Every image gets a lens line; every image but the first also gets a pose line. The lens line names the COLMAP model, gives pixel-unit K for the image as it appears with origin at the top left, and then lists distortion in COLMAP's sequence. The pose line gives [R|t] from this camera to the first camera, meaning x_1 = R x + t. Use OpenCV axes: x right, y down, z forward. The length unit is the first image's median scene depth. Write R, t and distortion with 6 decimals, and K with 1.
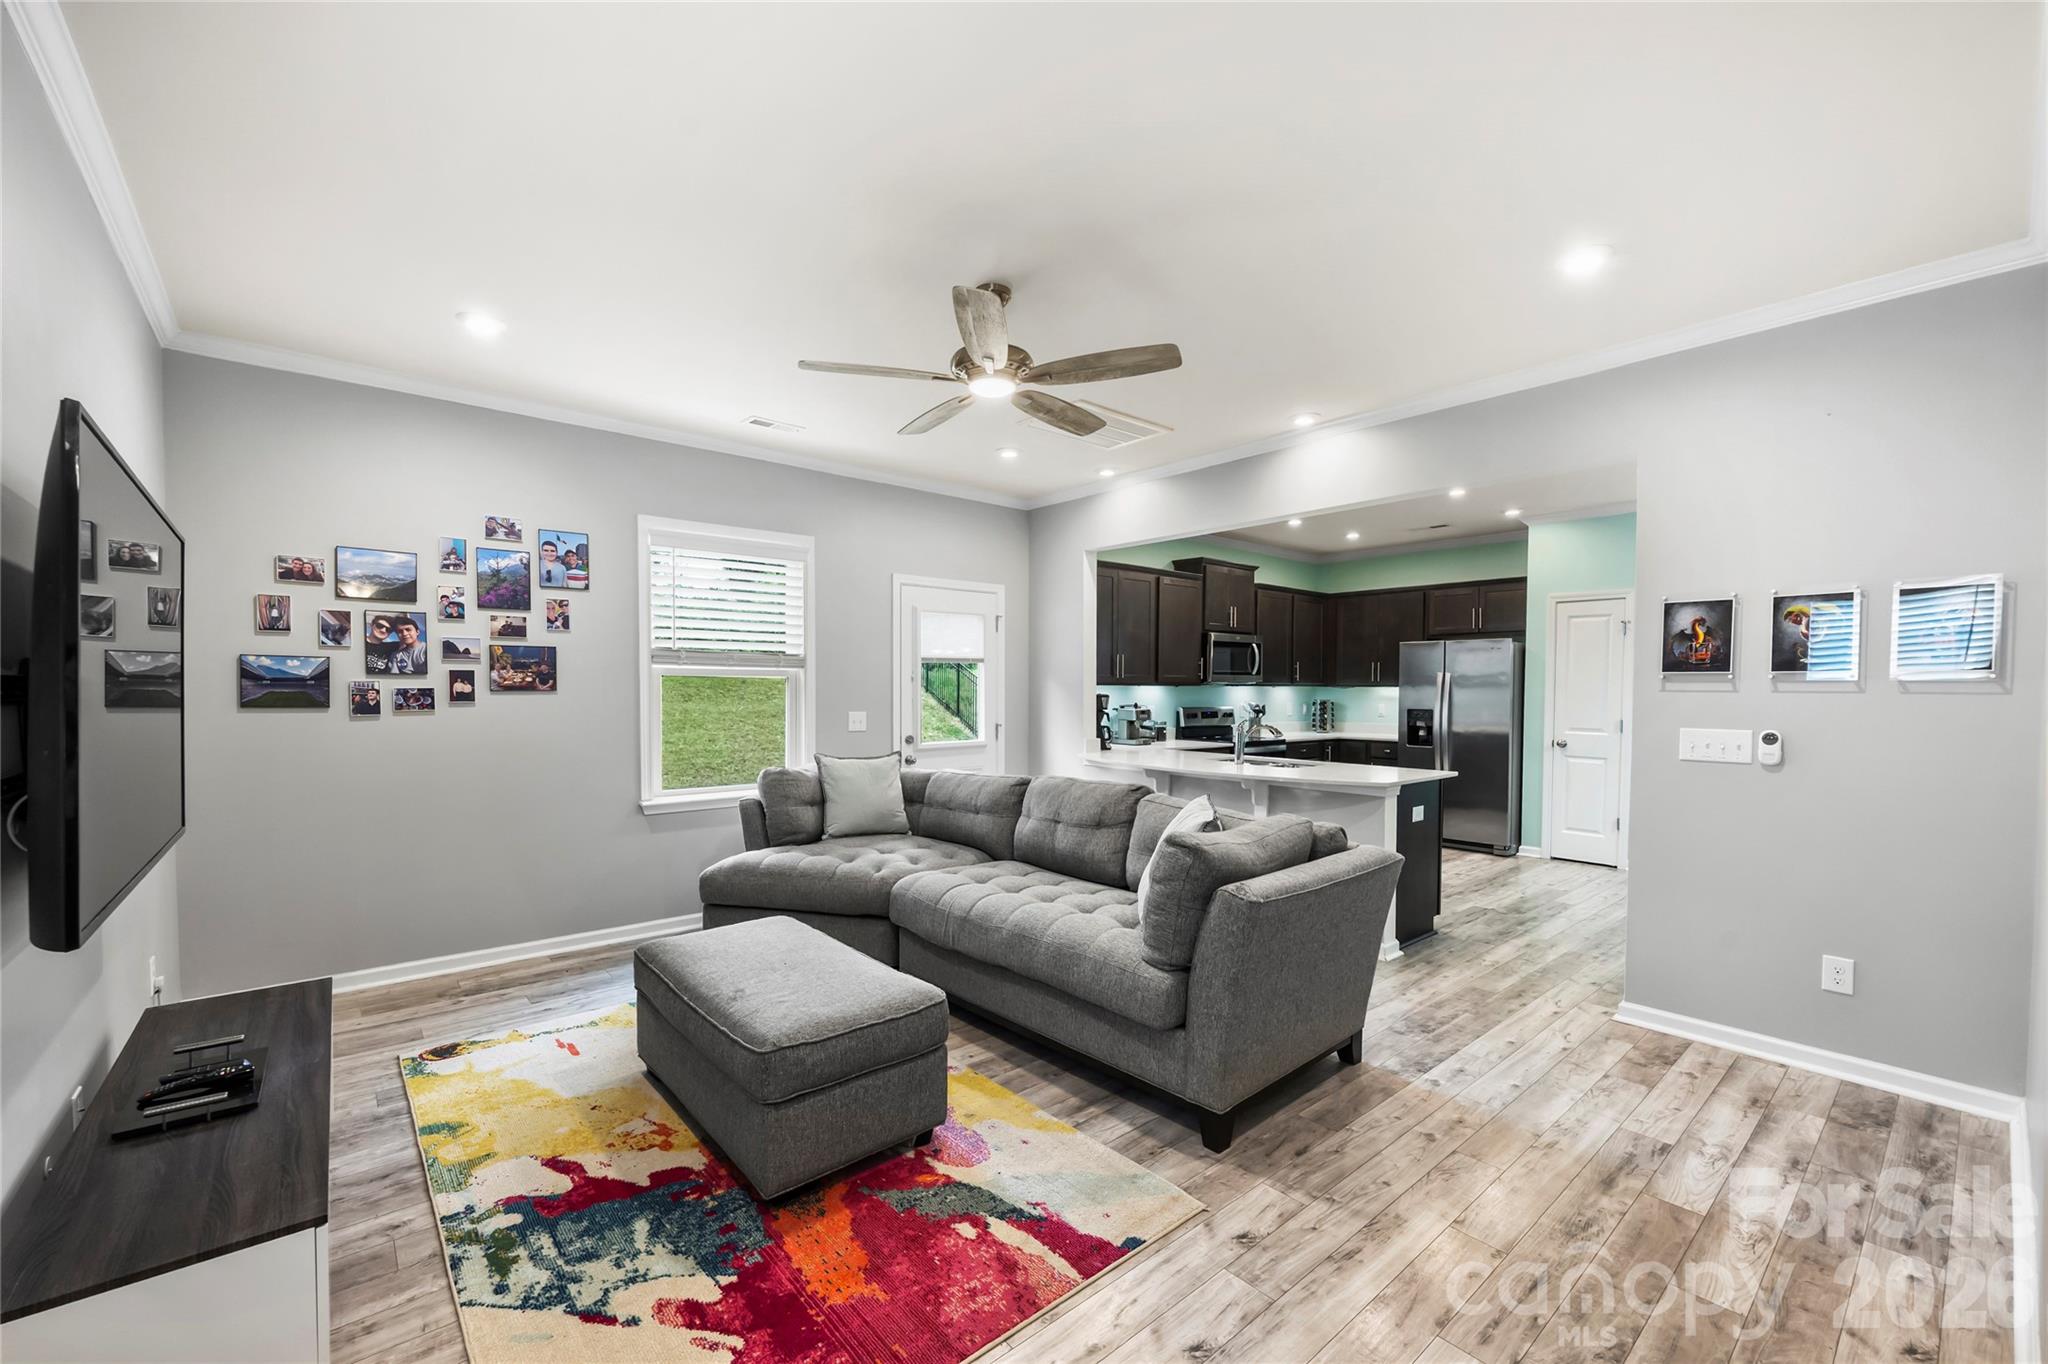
lens RADIAL K [[821.5, 0, 1024.5], [0, 821.5, 711.0], [0, 0, 1]] dist [-0.002050, 0.000202]
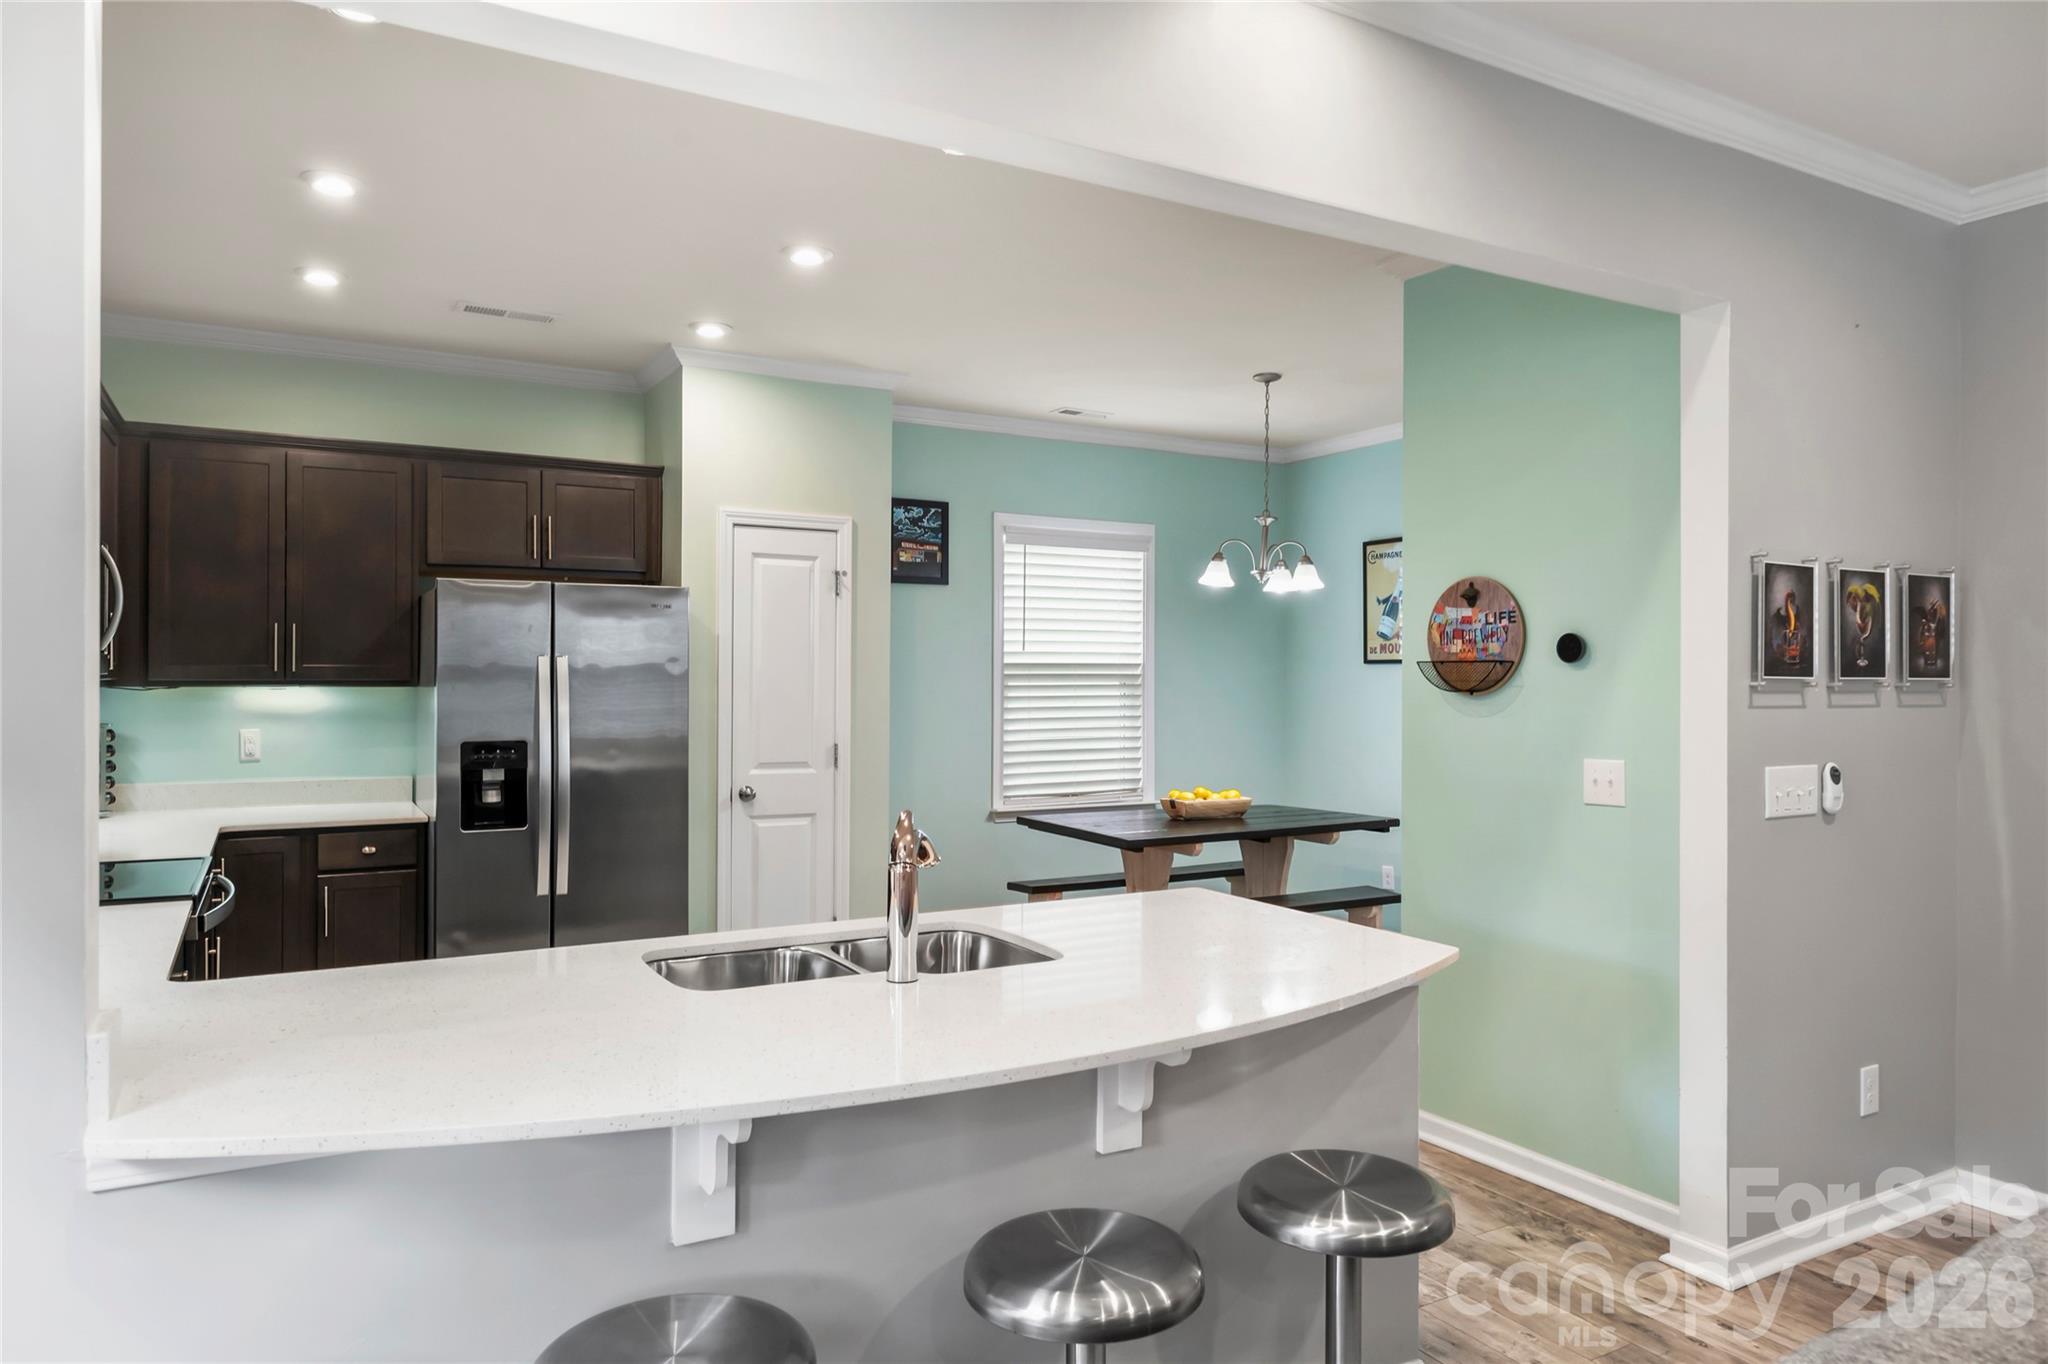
lens RADIAL K [[1307.0, 0, 1015.8], [0, 1307.0, 672.4], [0, 0, 1]] dist [0.004644, -0.007911]
pose [[0.188359, -0.000740, 0.982100, -0.226706], [0.026164, 0.999649, -0.004265, -0.050435], [-0.981752, 0.026499, 0.188312, 1.133520]]
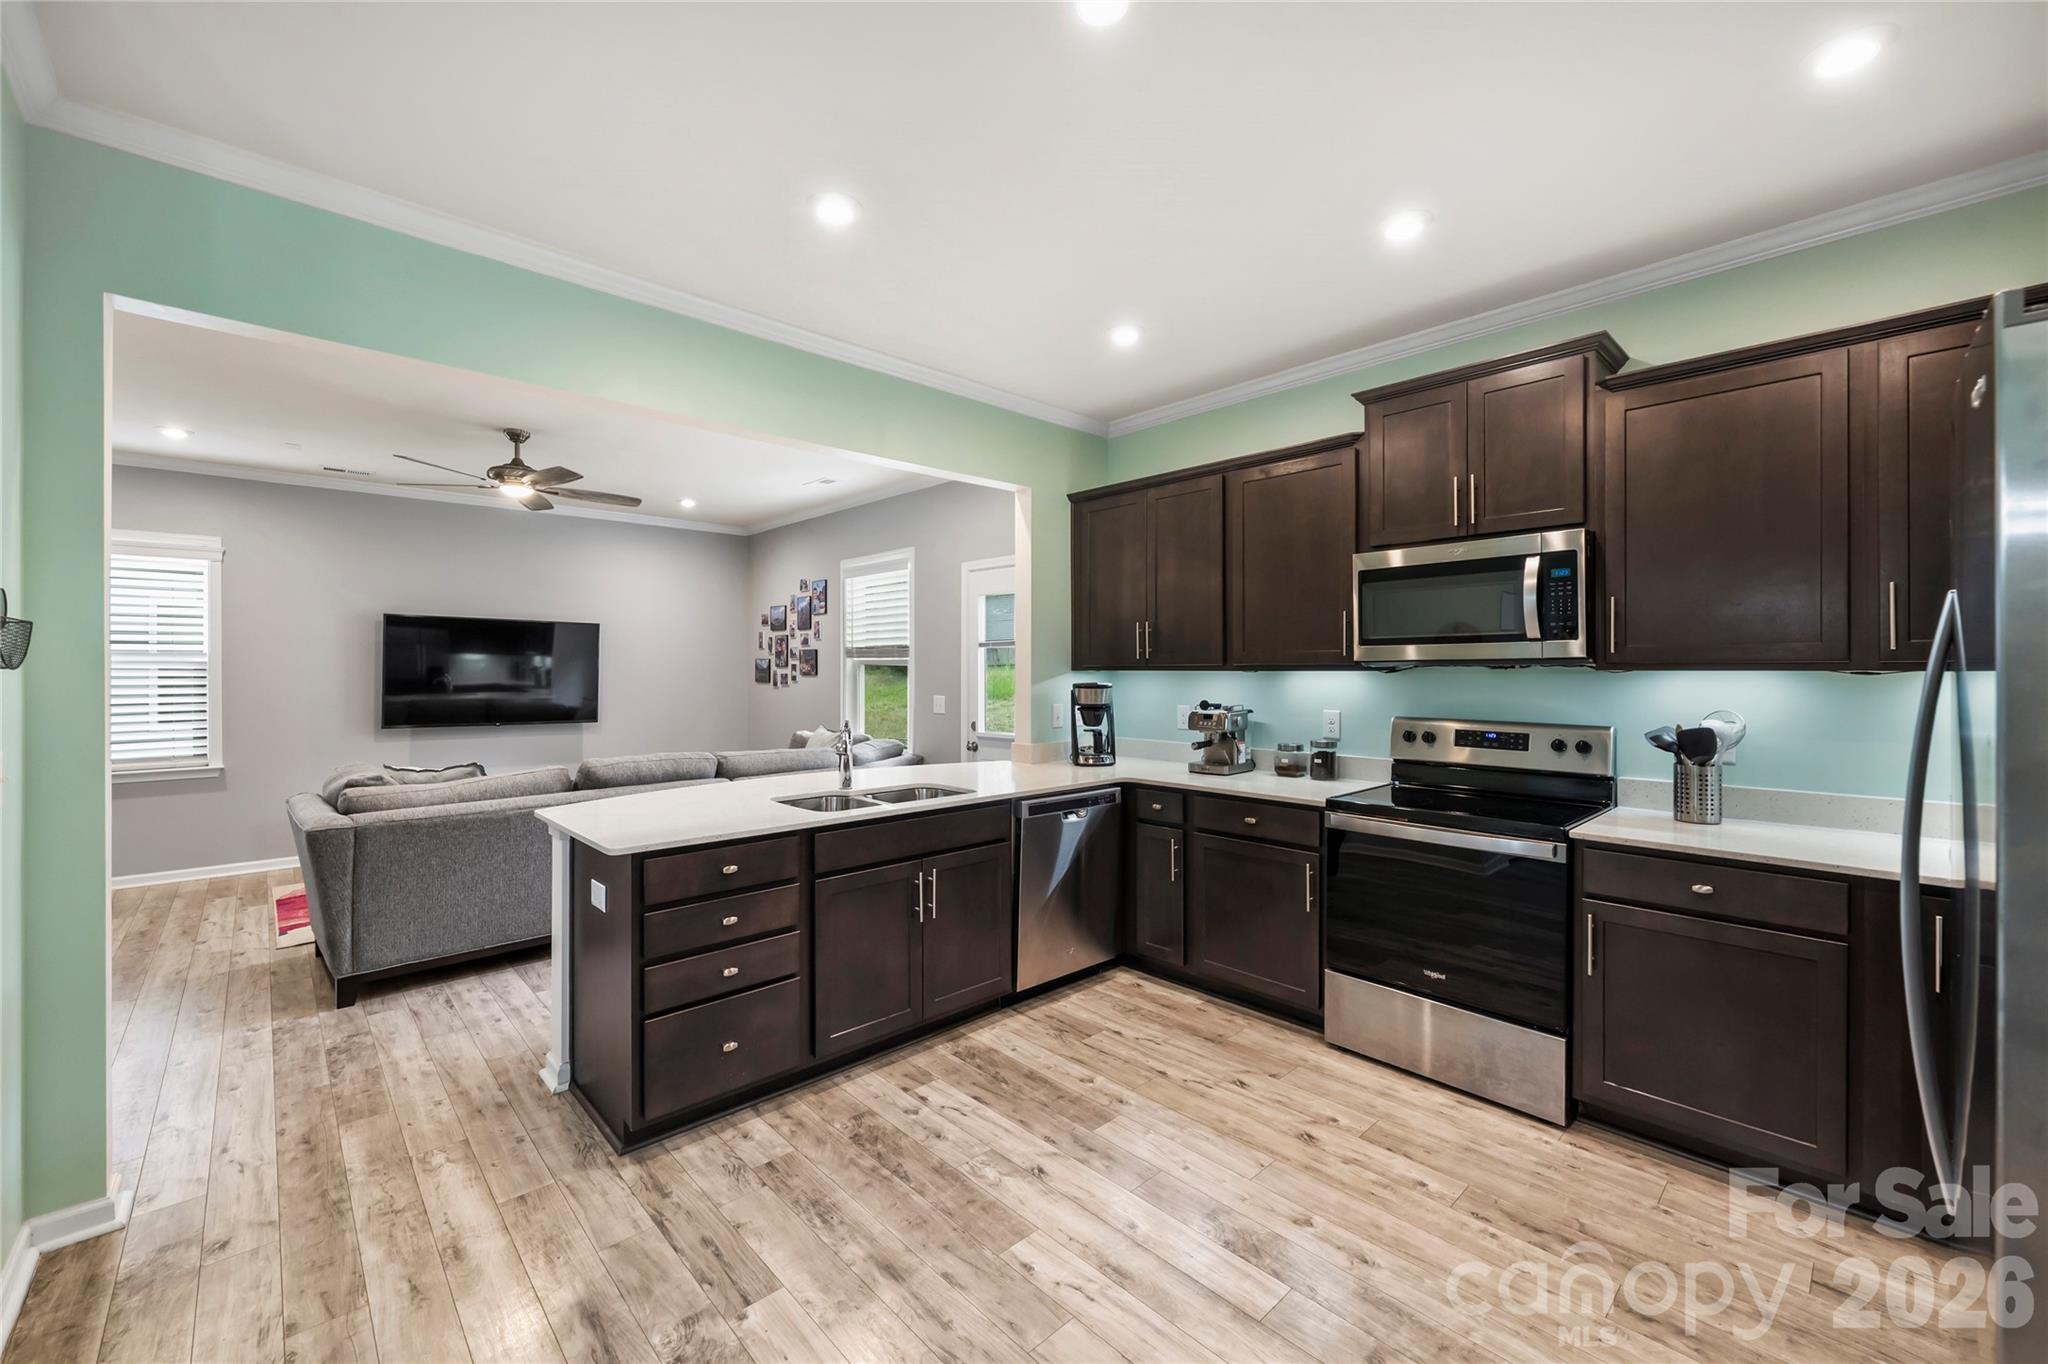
lens RADIAL K [[821.5, 0, 1035.4], [0, 821.5, 671.5], [0, 0, 1]] dist [-0.002050, 0.000202]
pose [[0.055701, -0.000281, -0.998447, 1.215455], [-0.028272, 0.999599, -0.001859, -0.044369], [0.998047, 0.028332, 0.055671, 1.444084]]
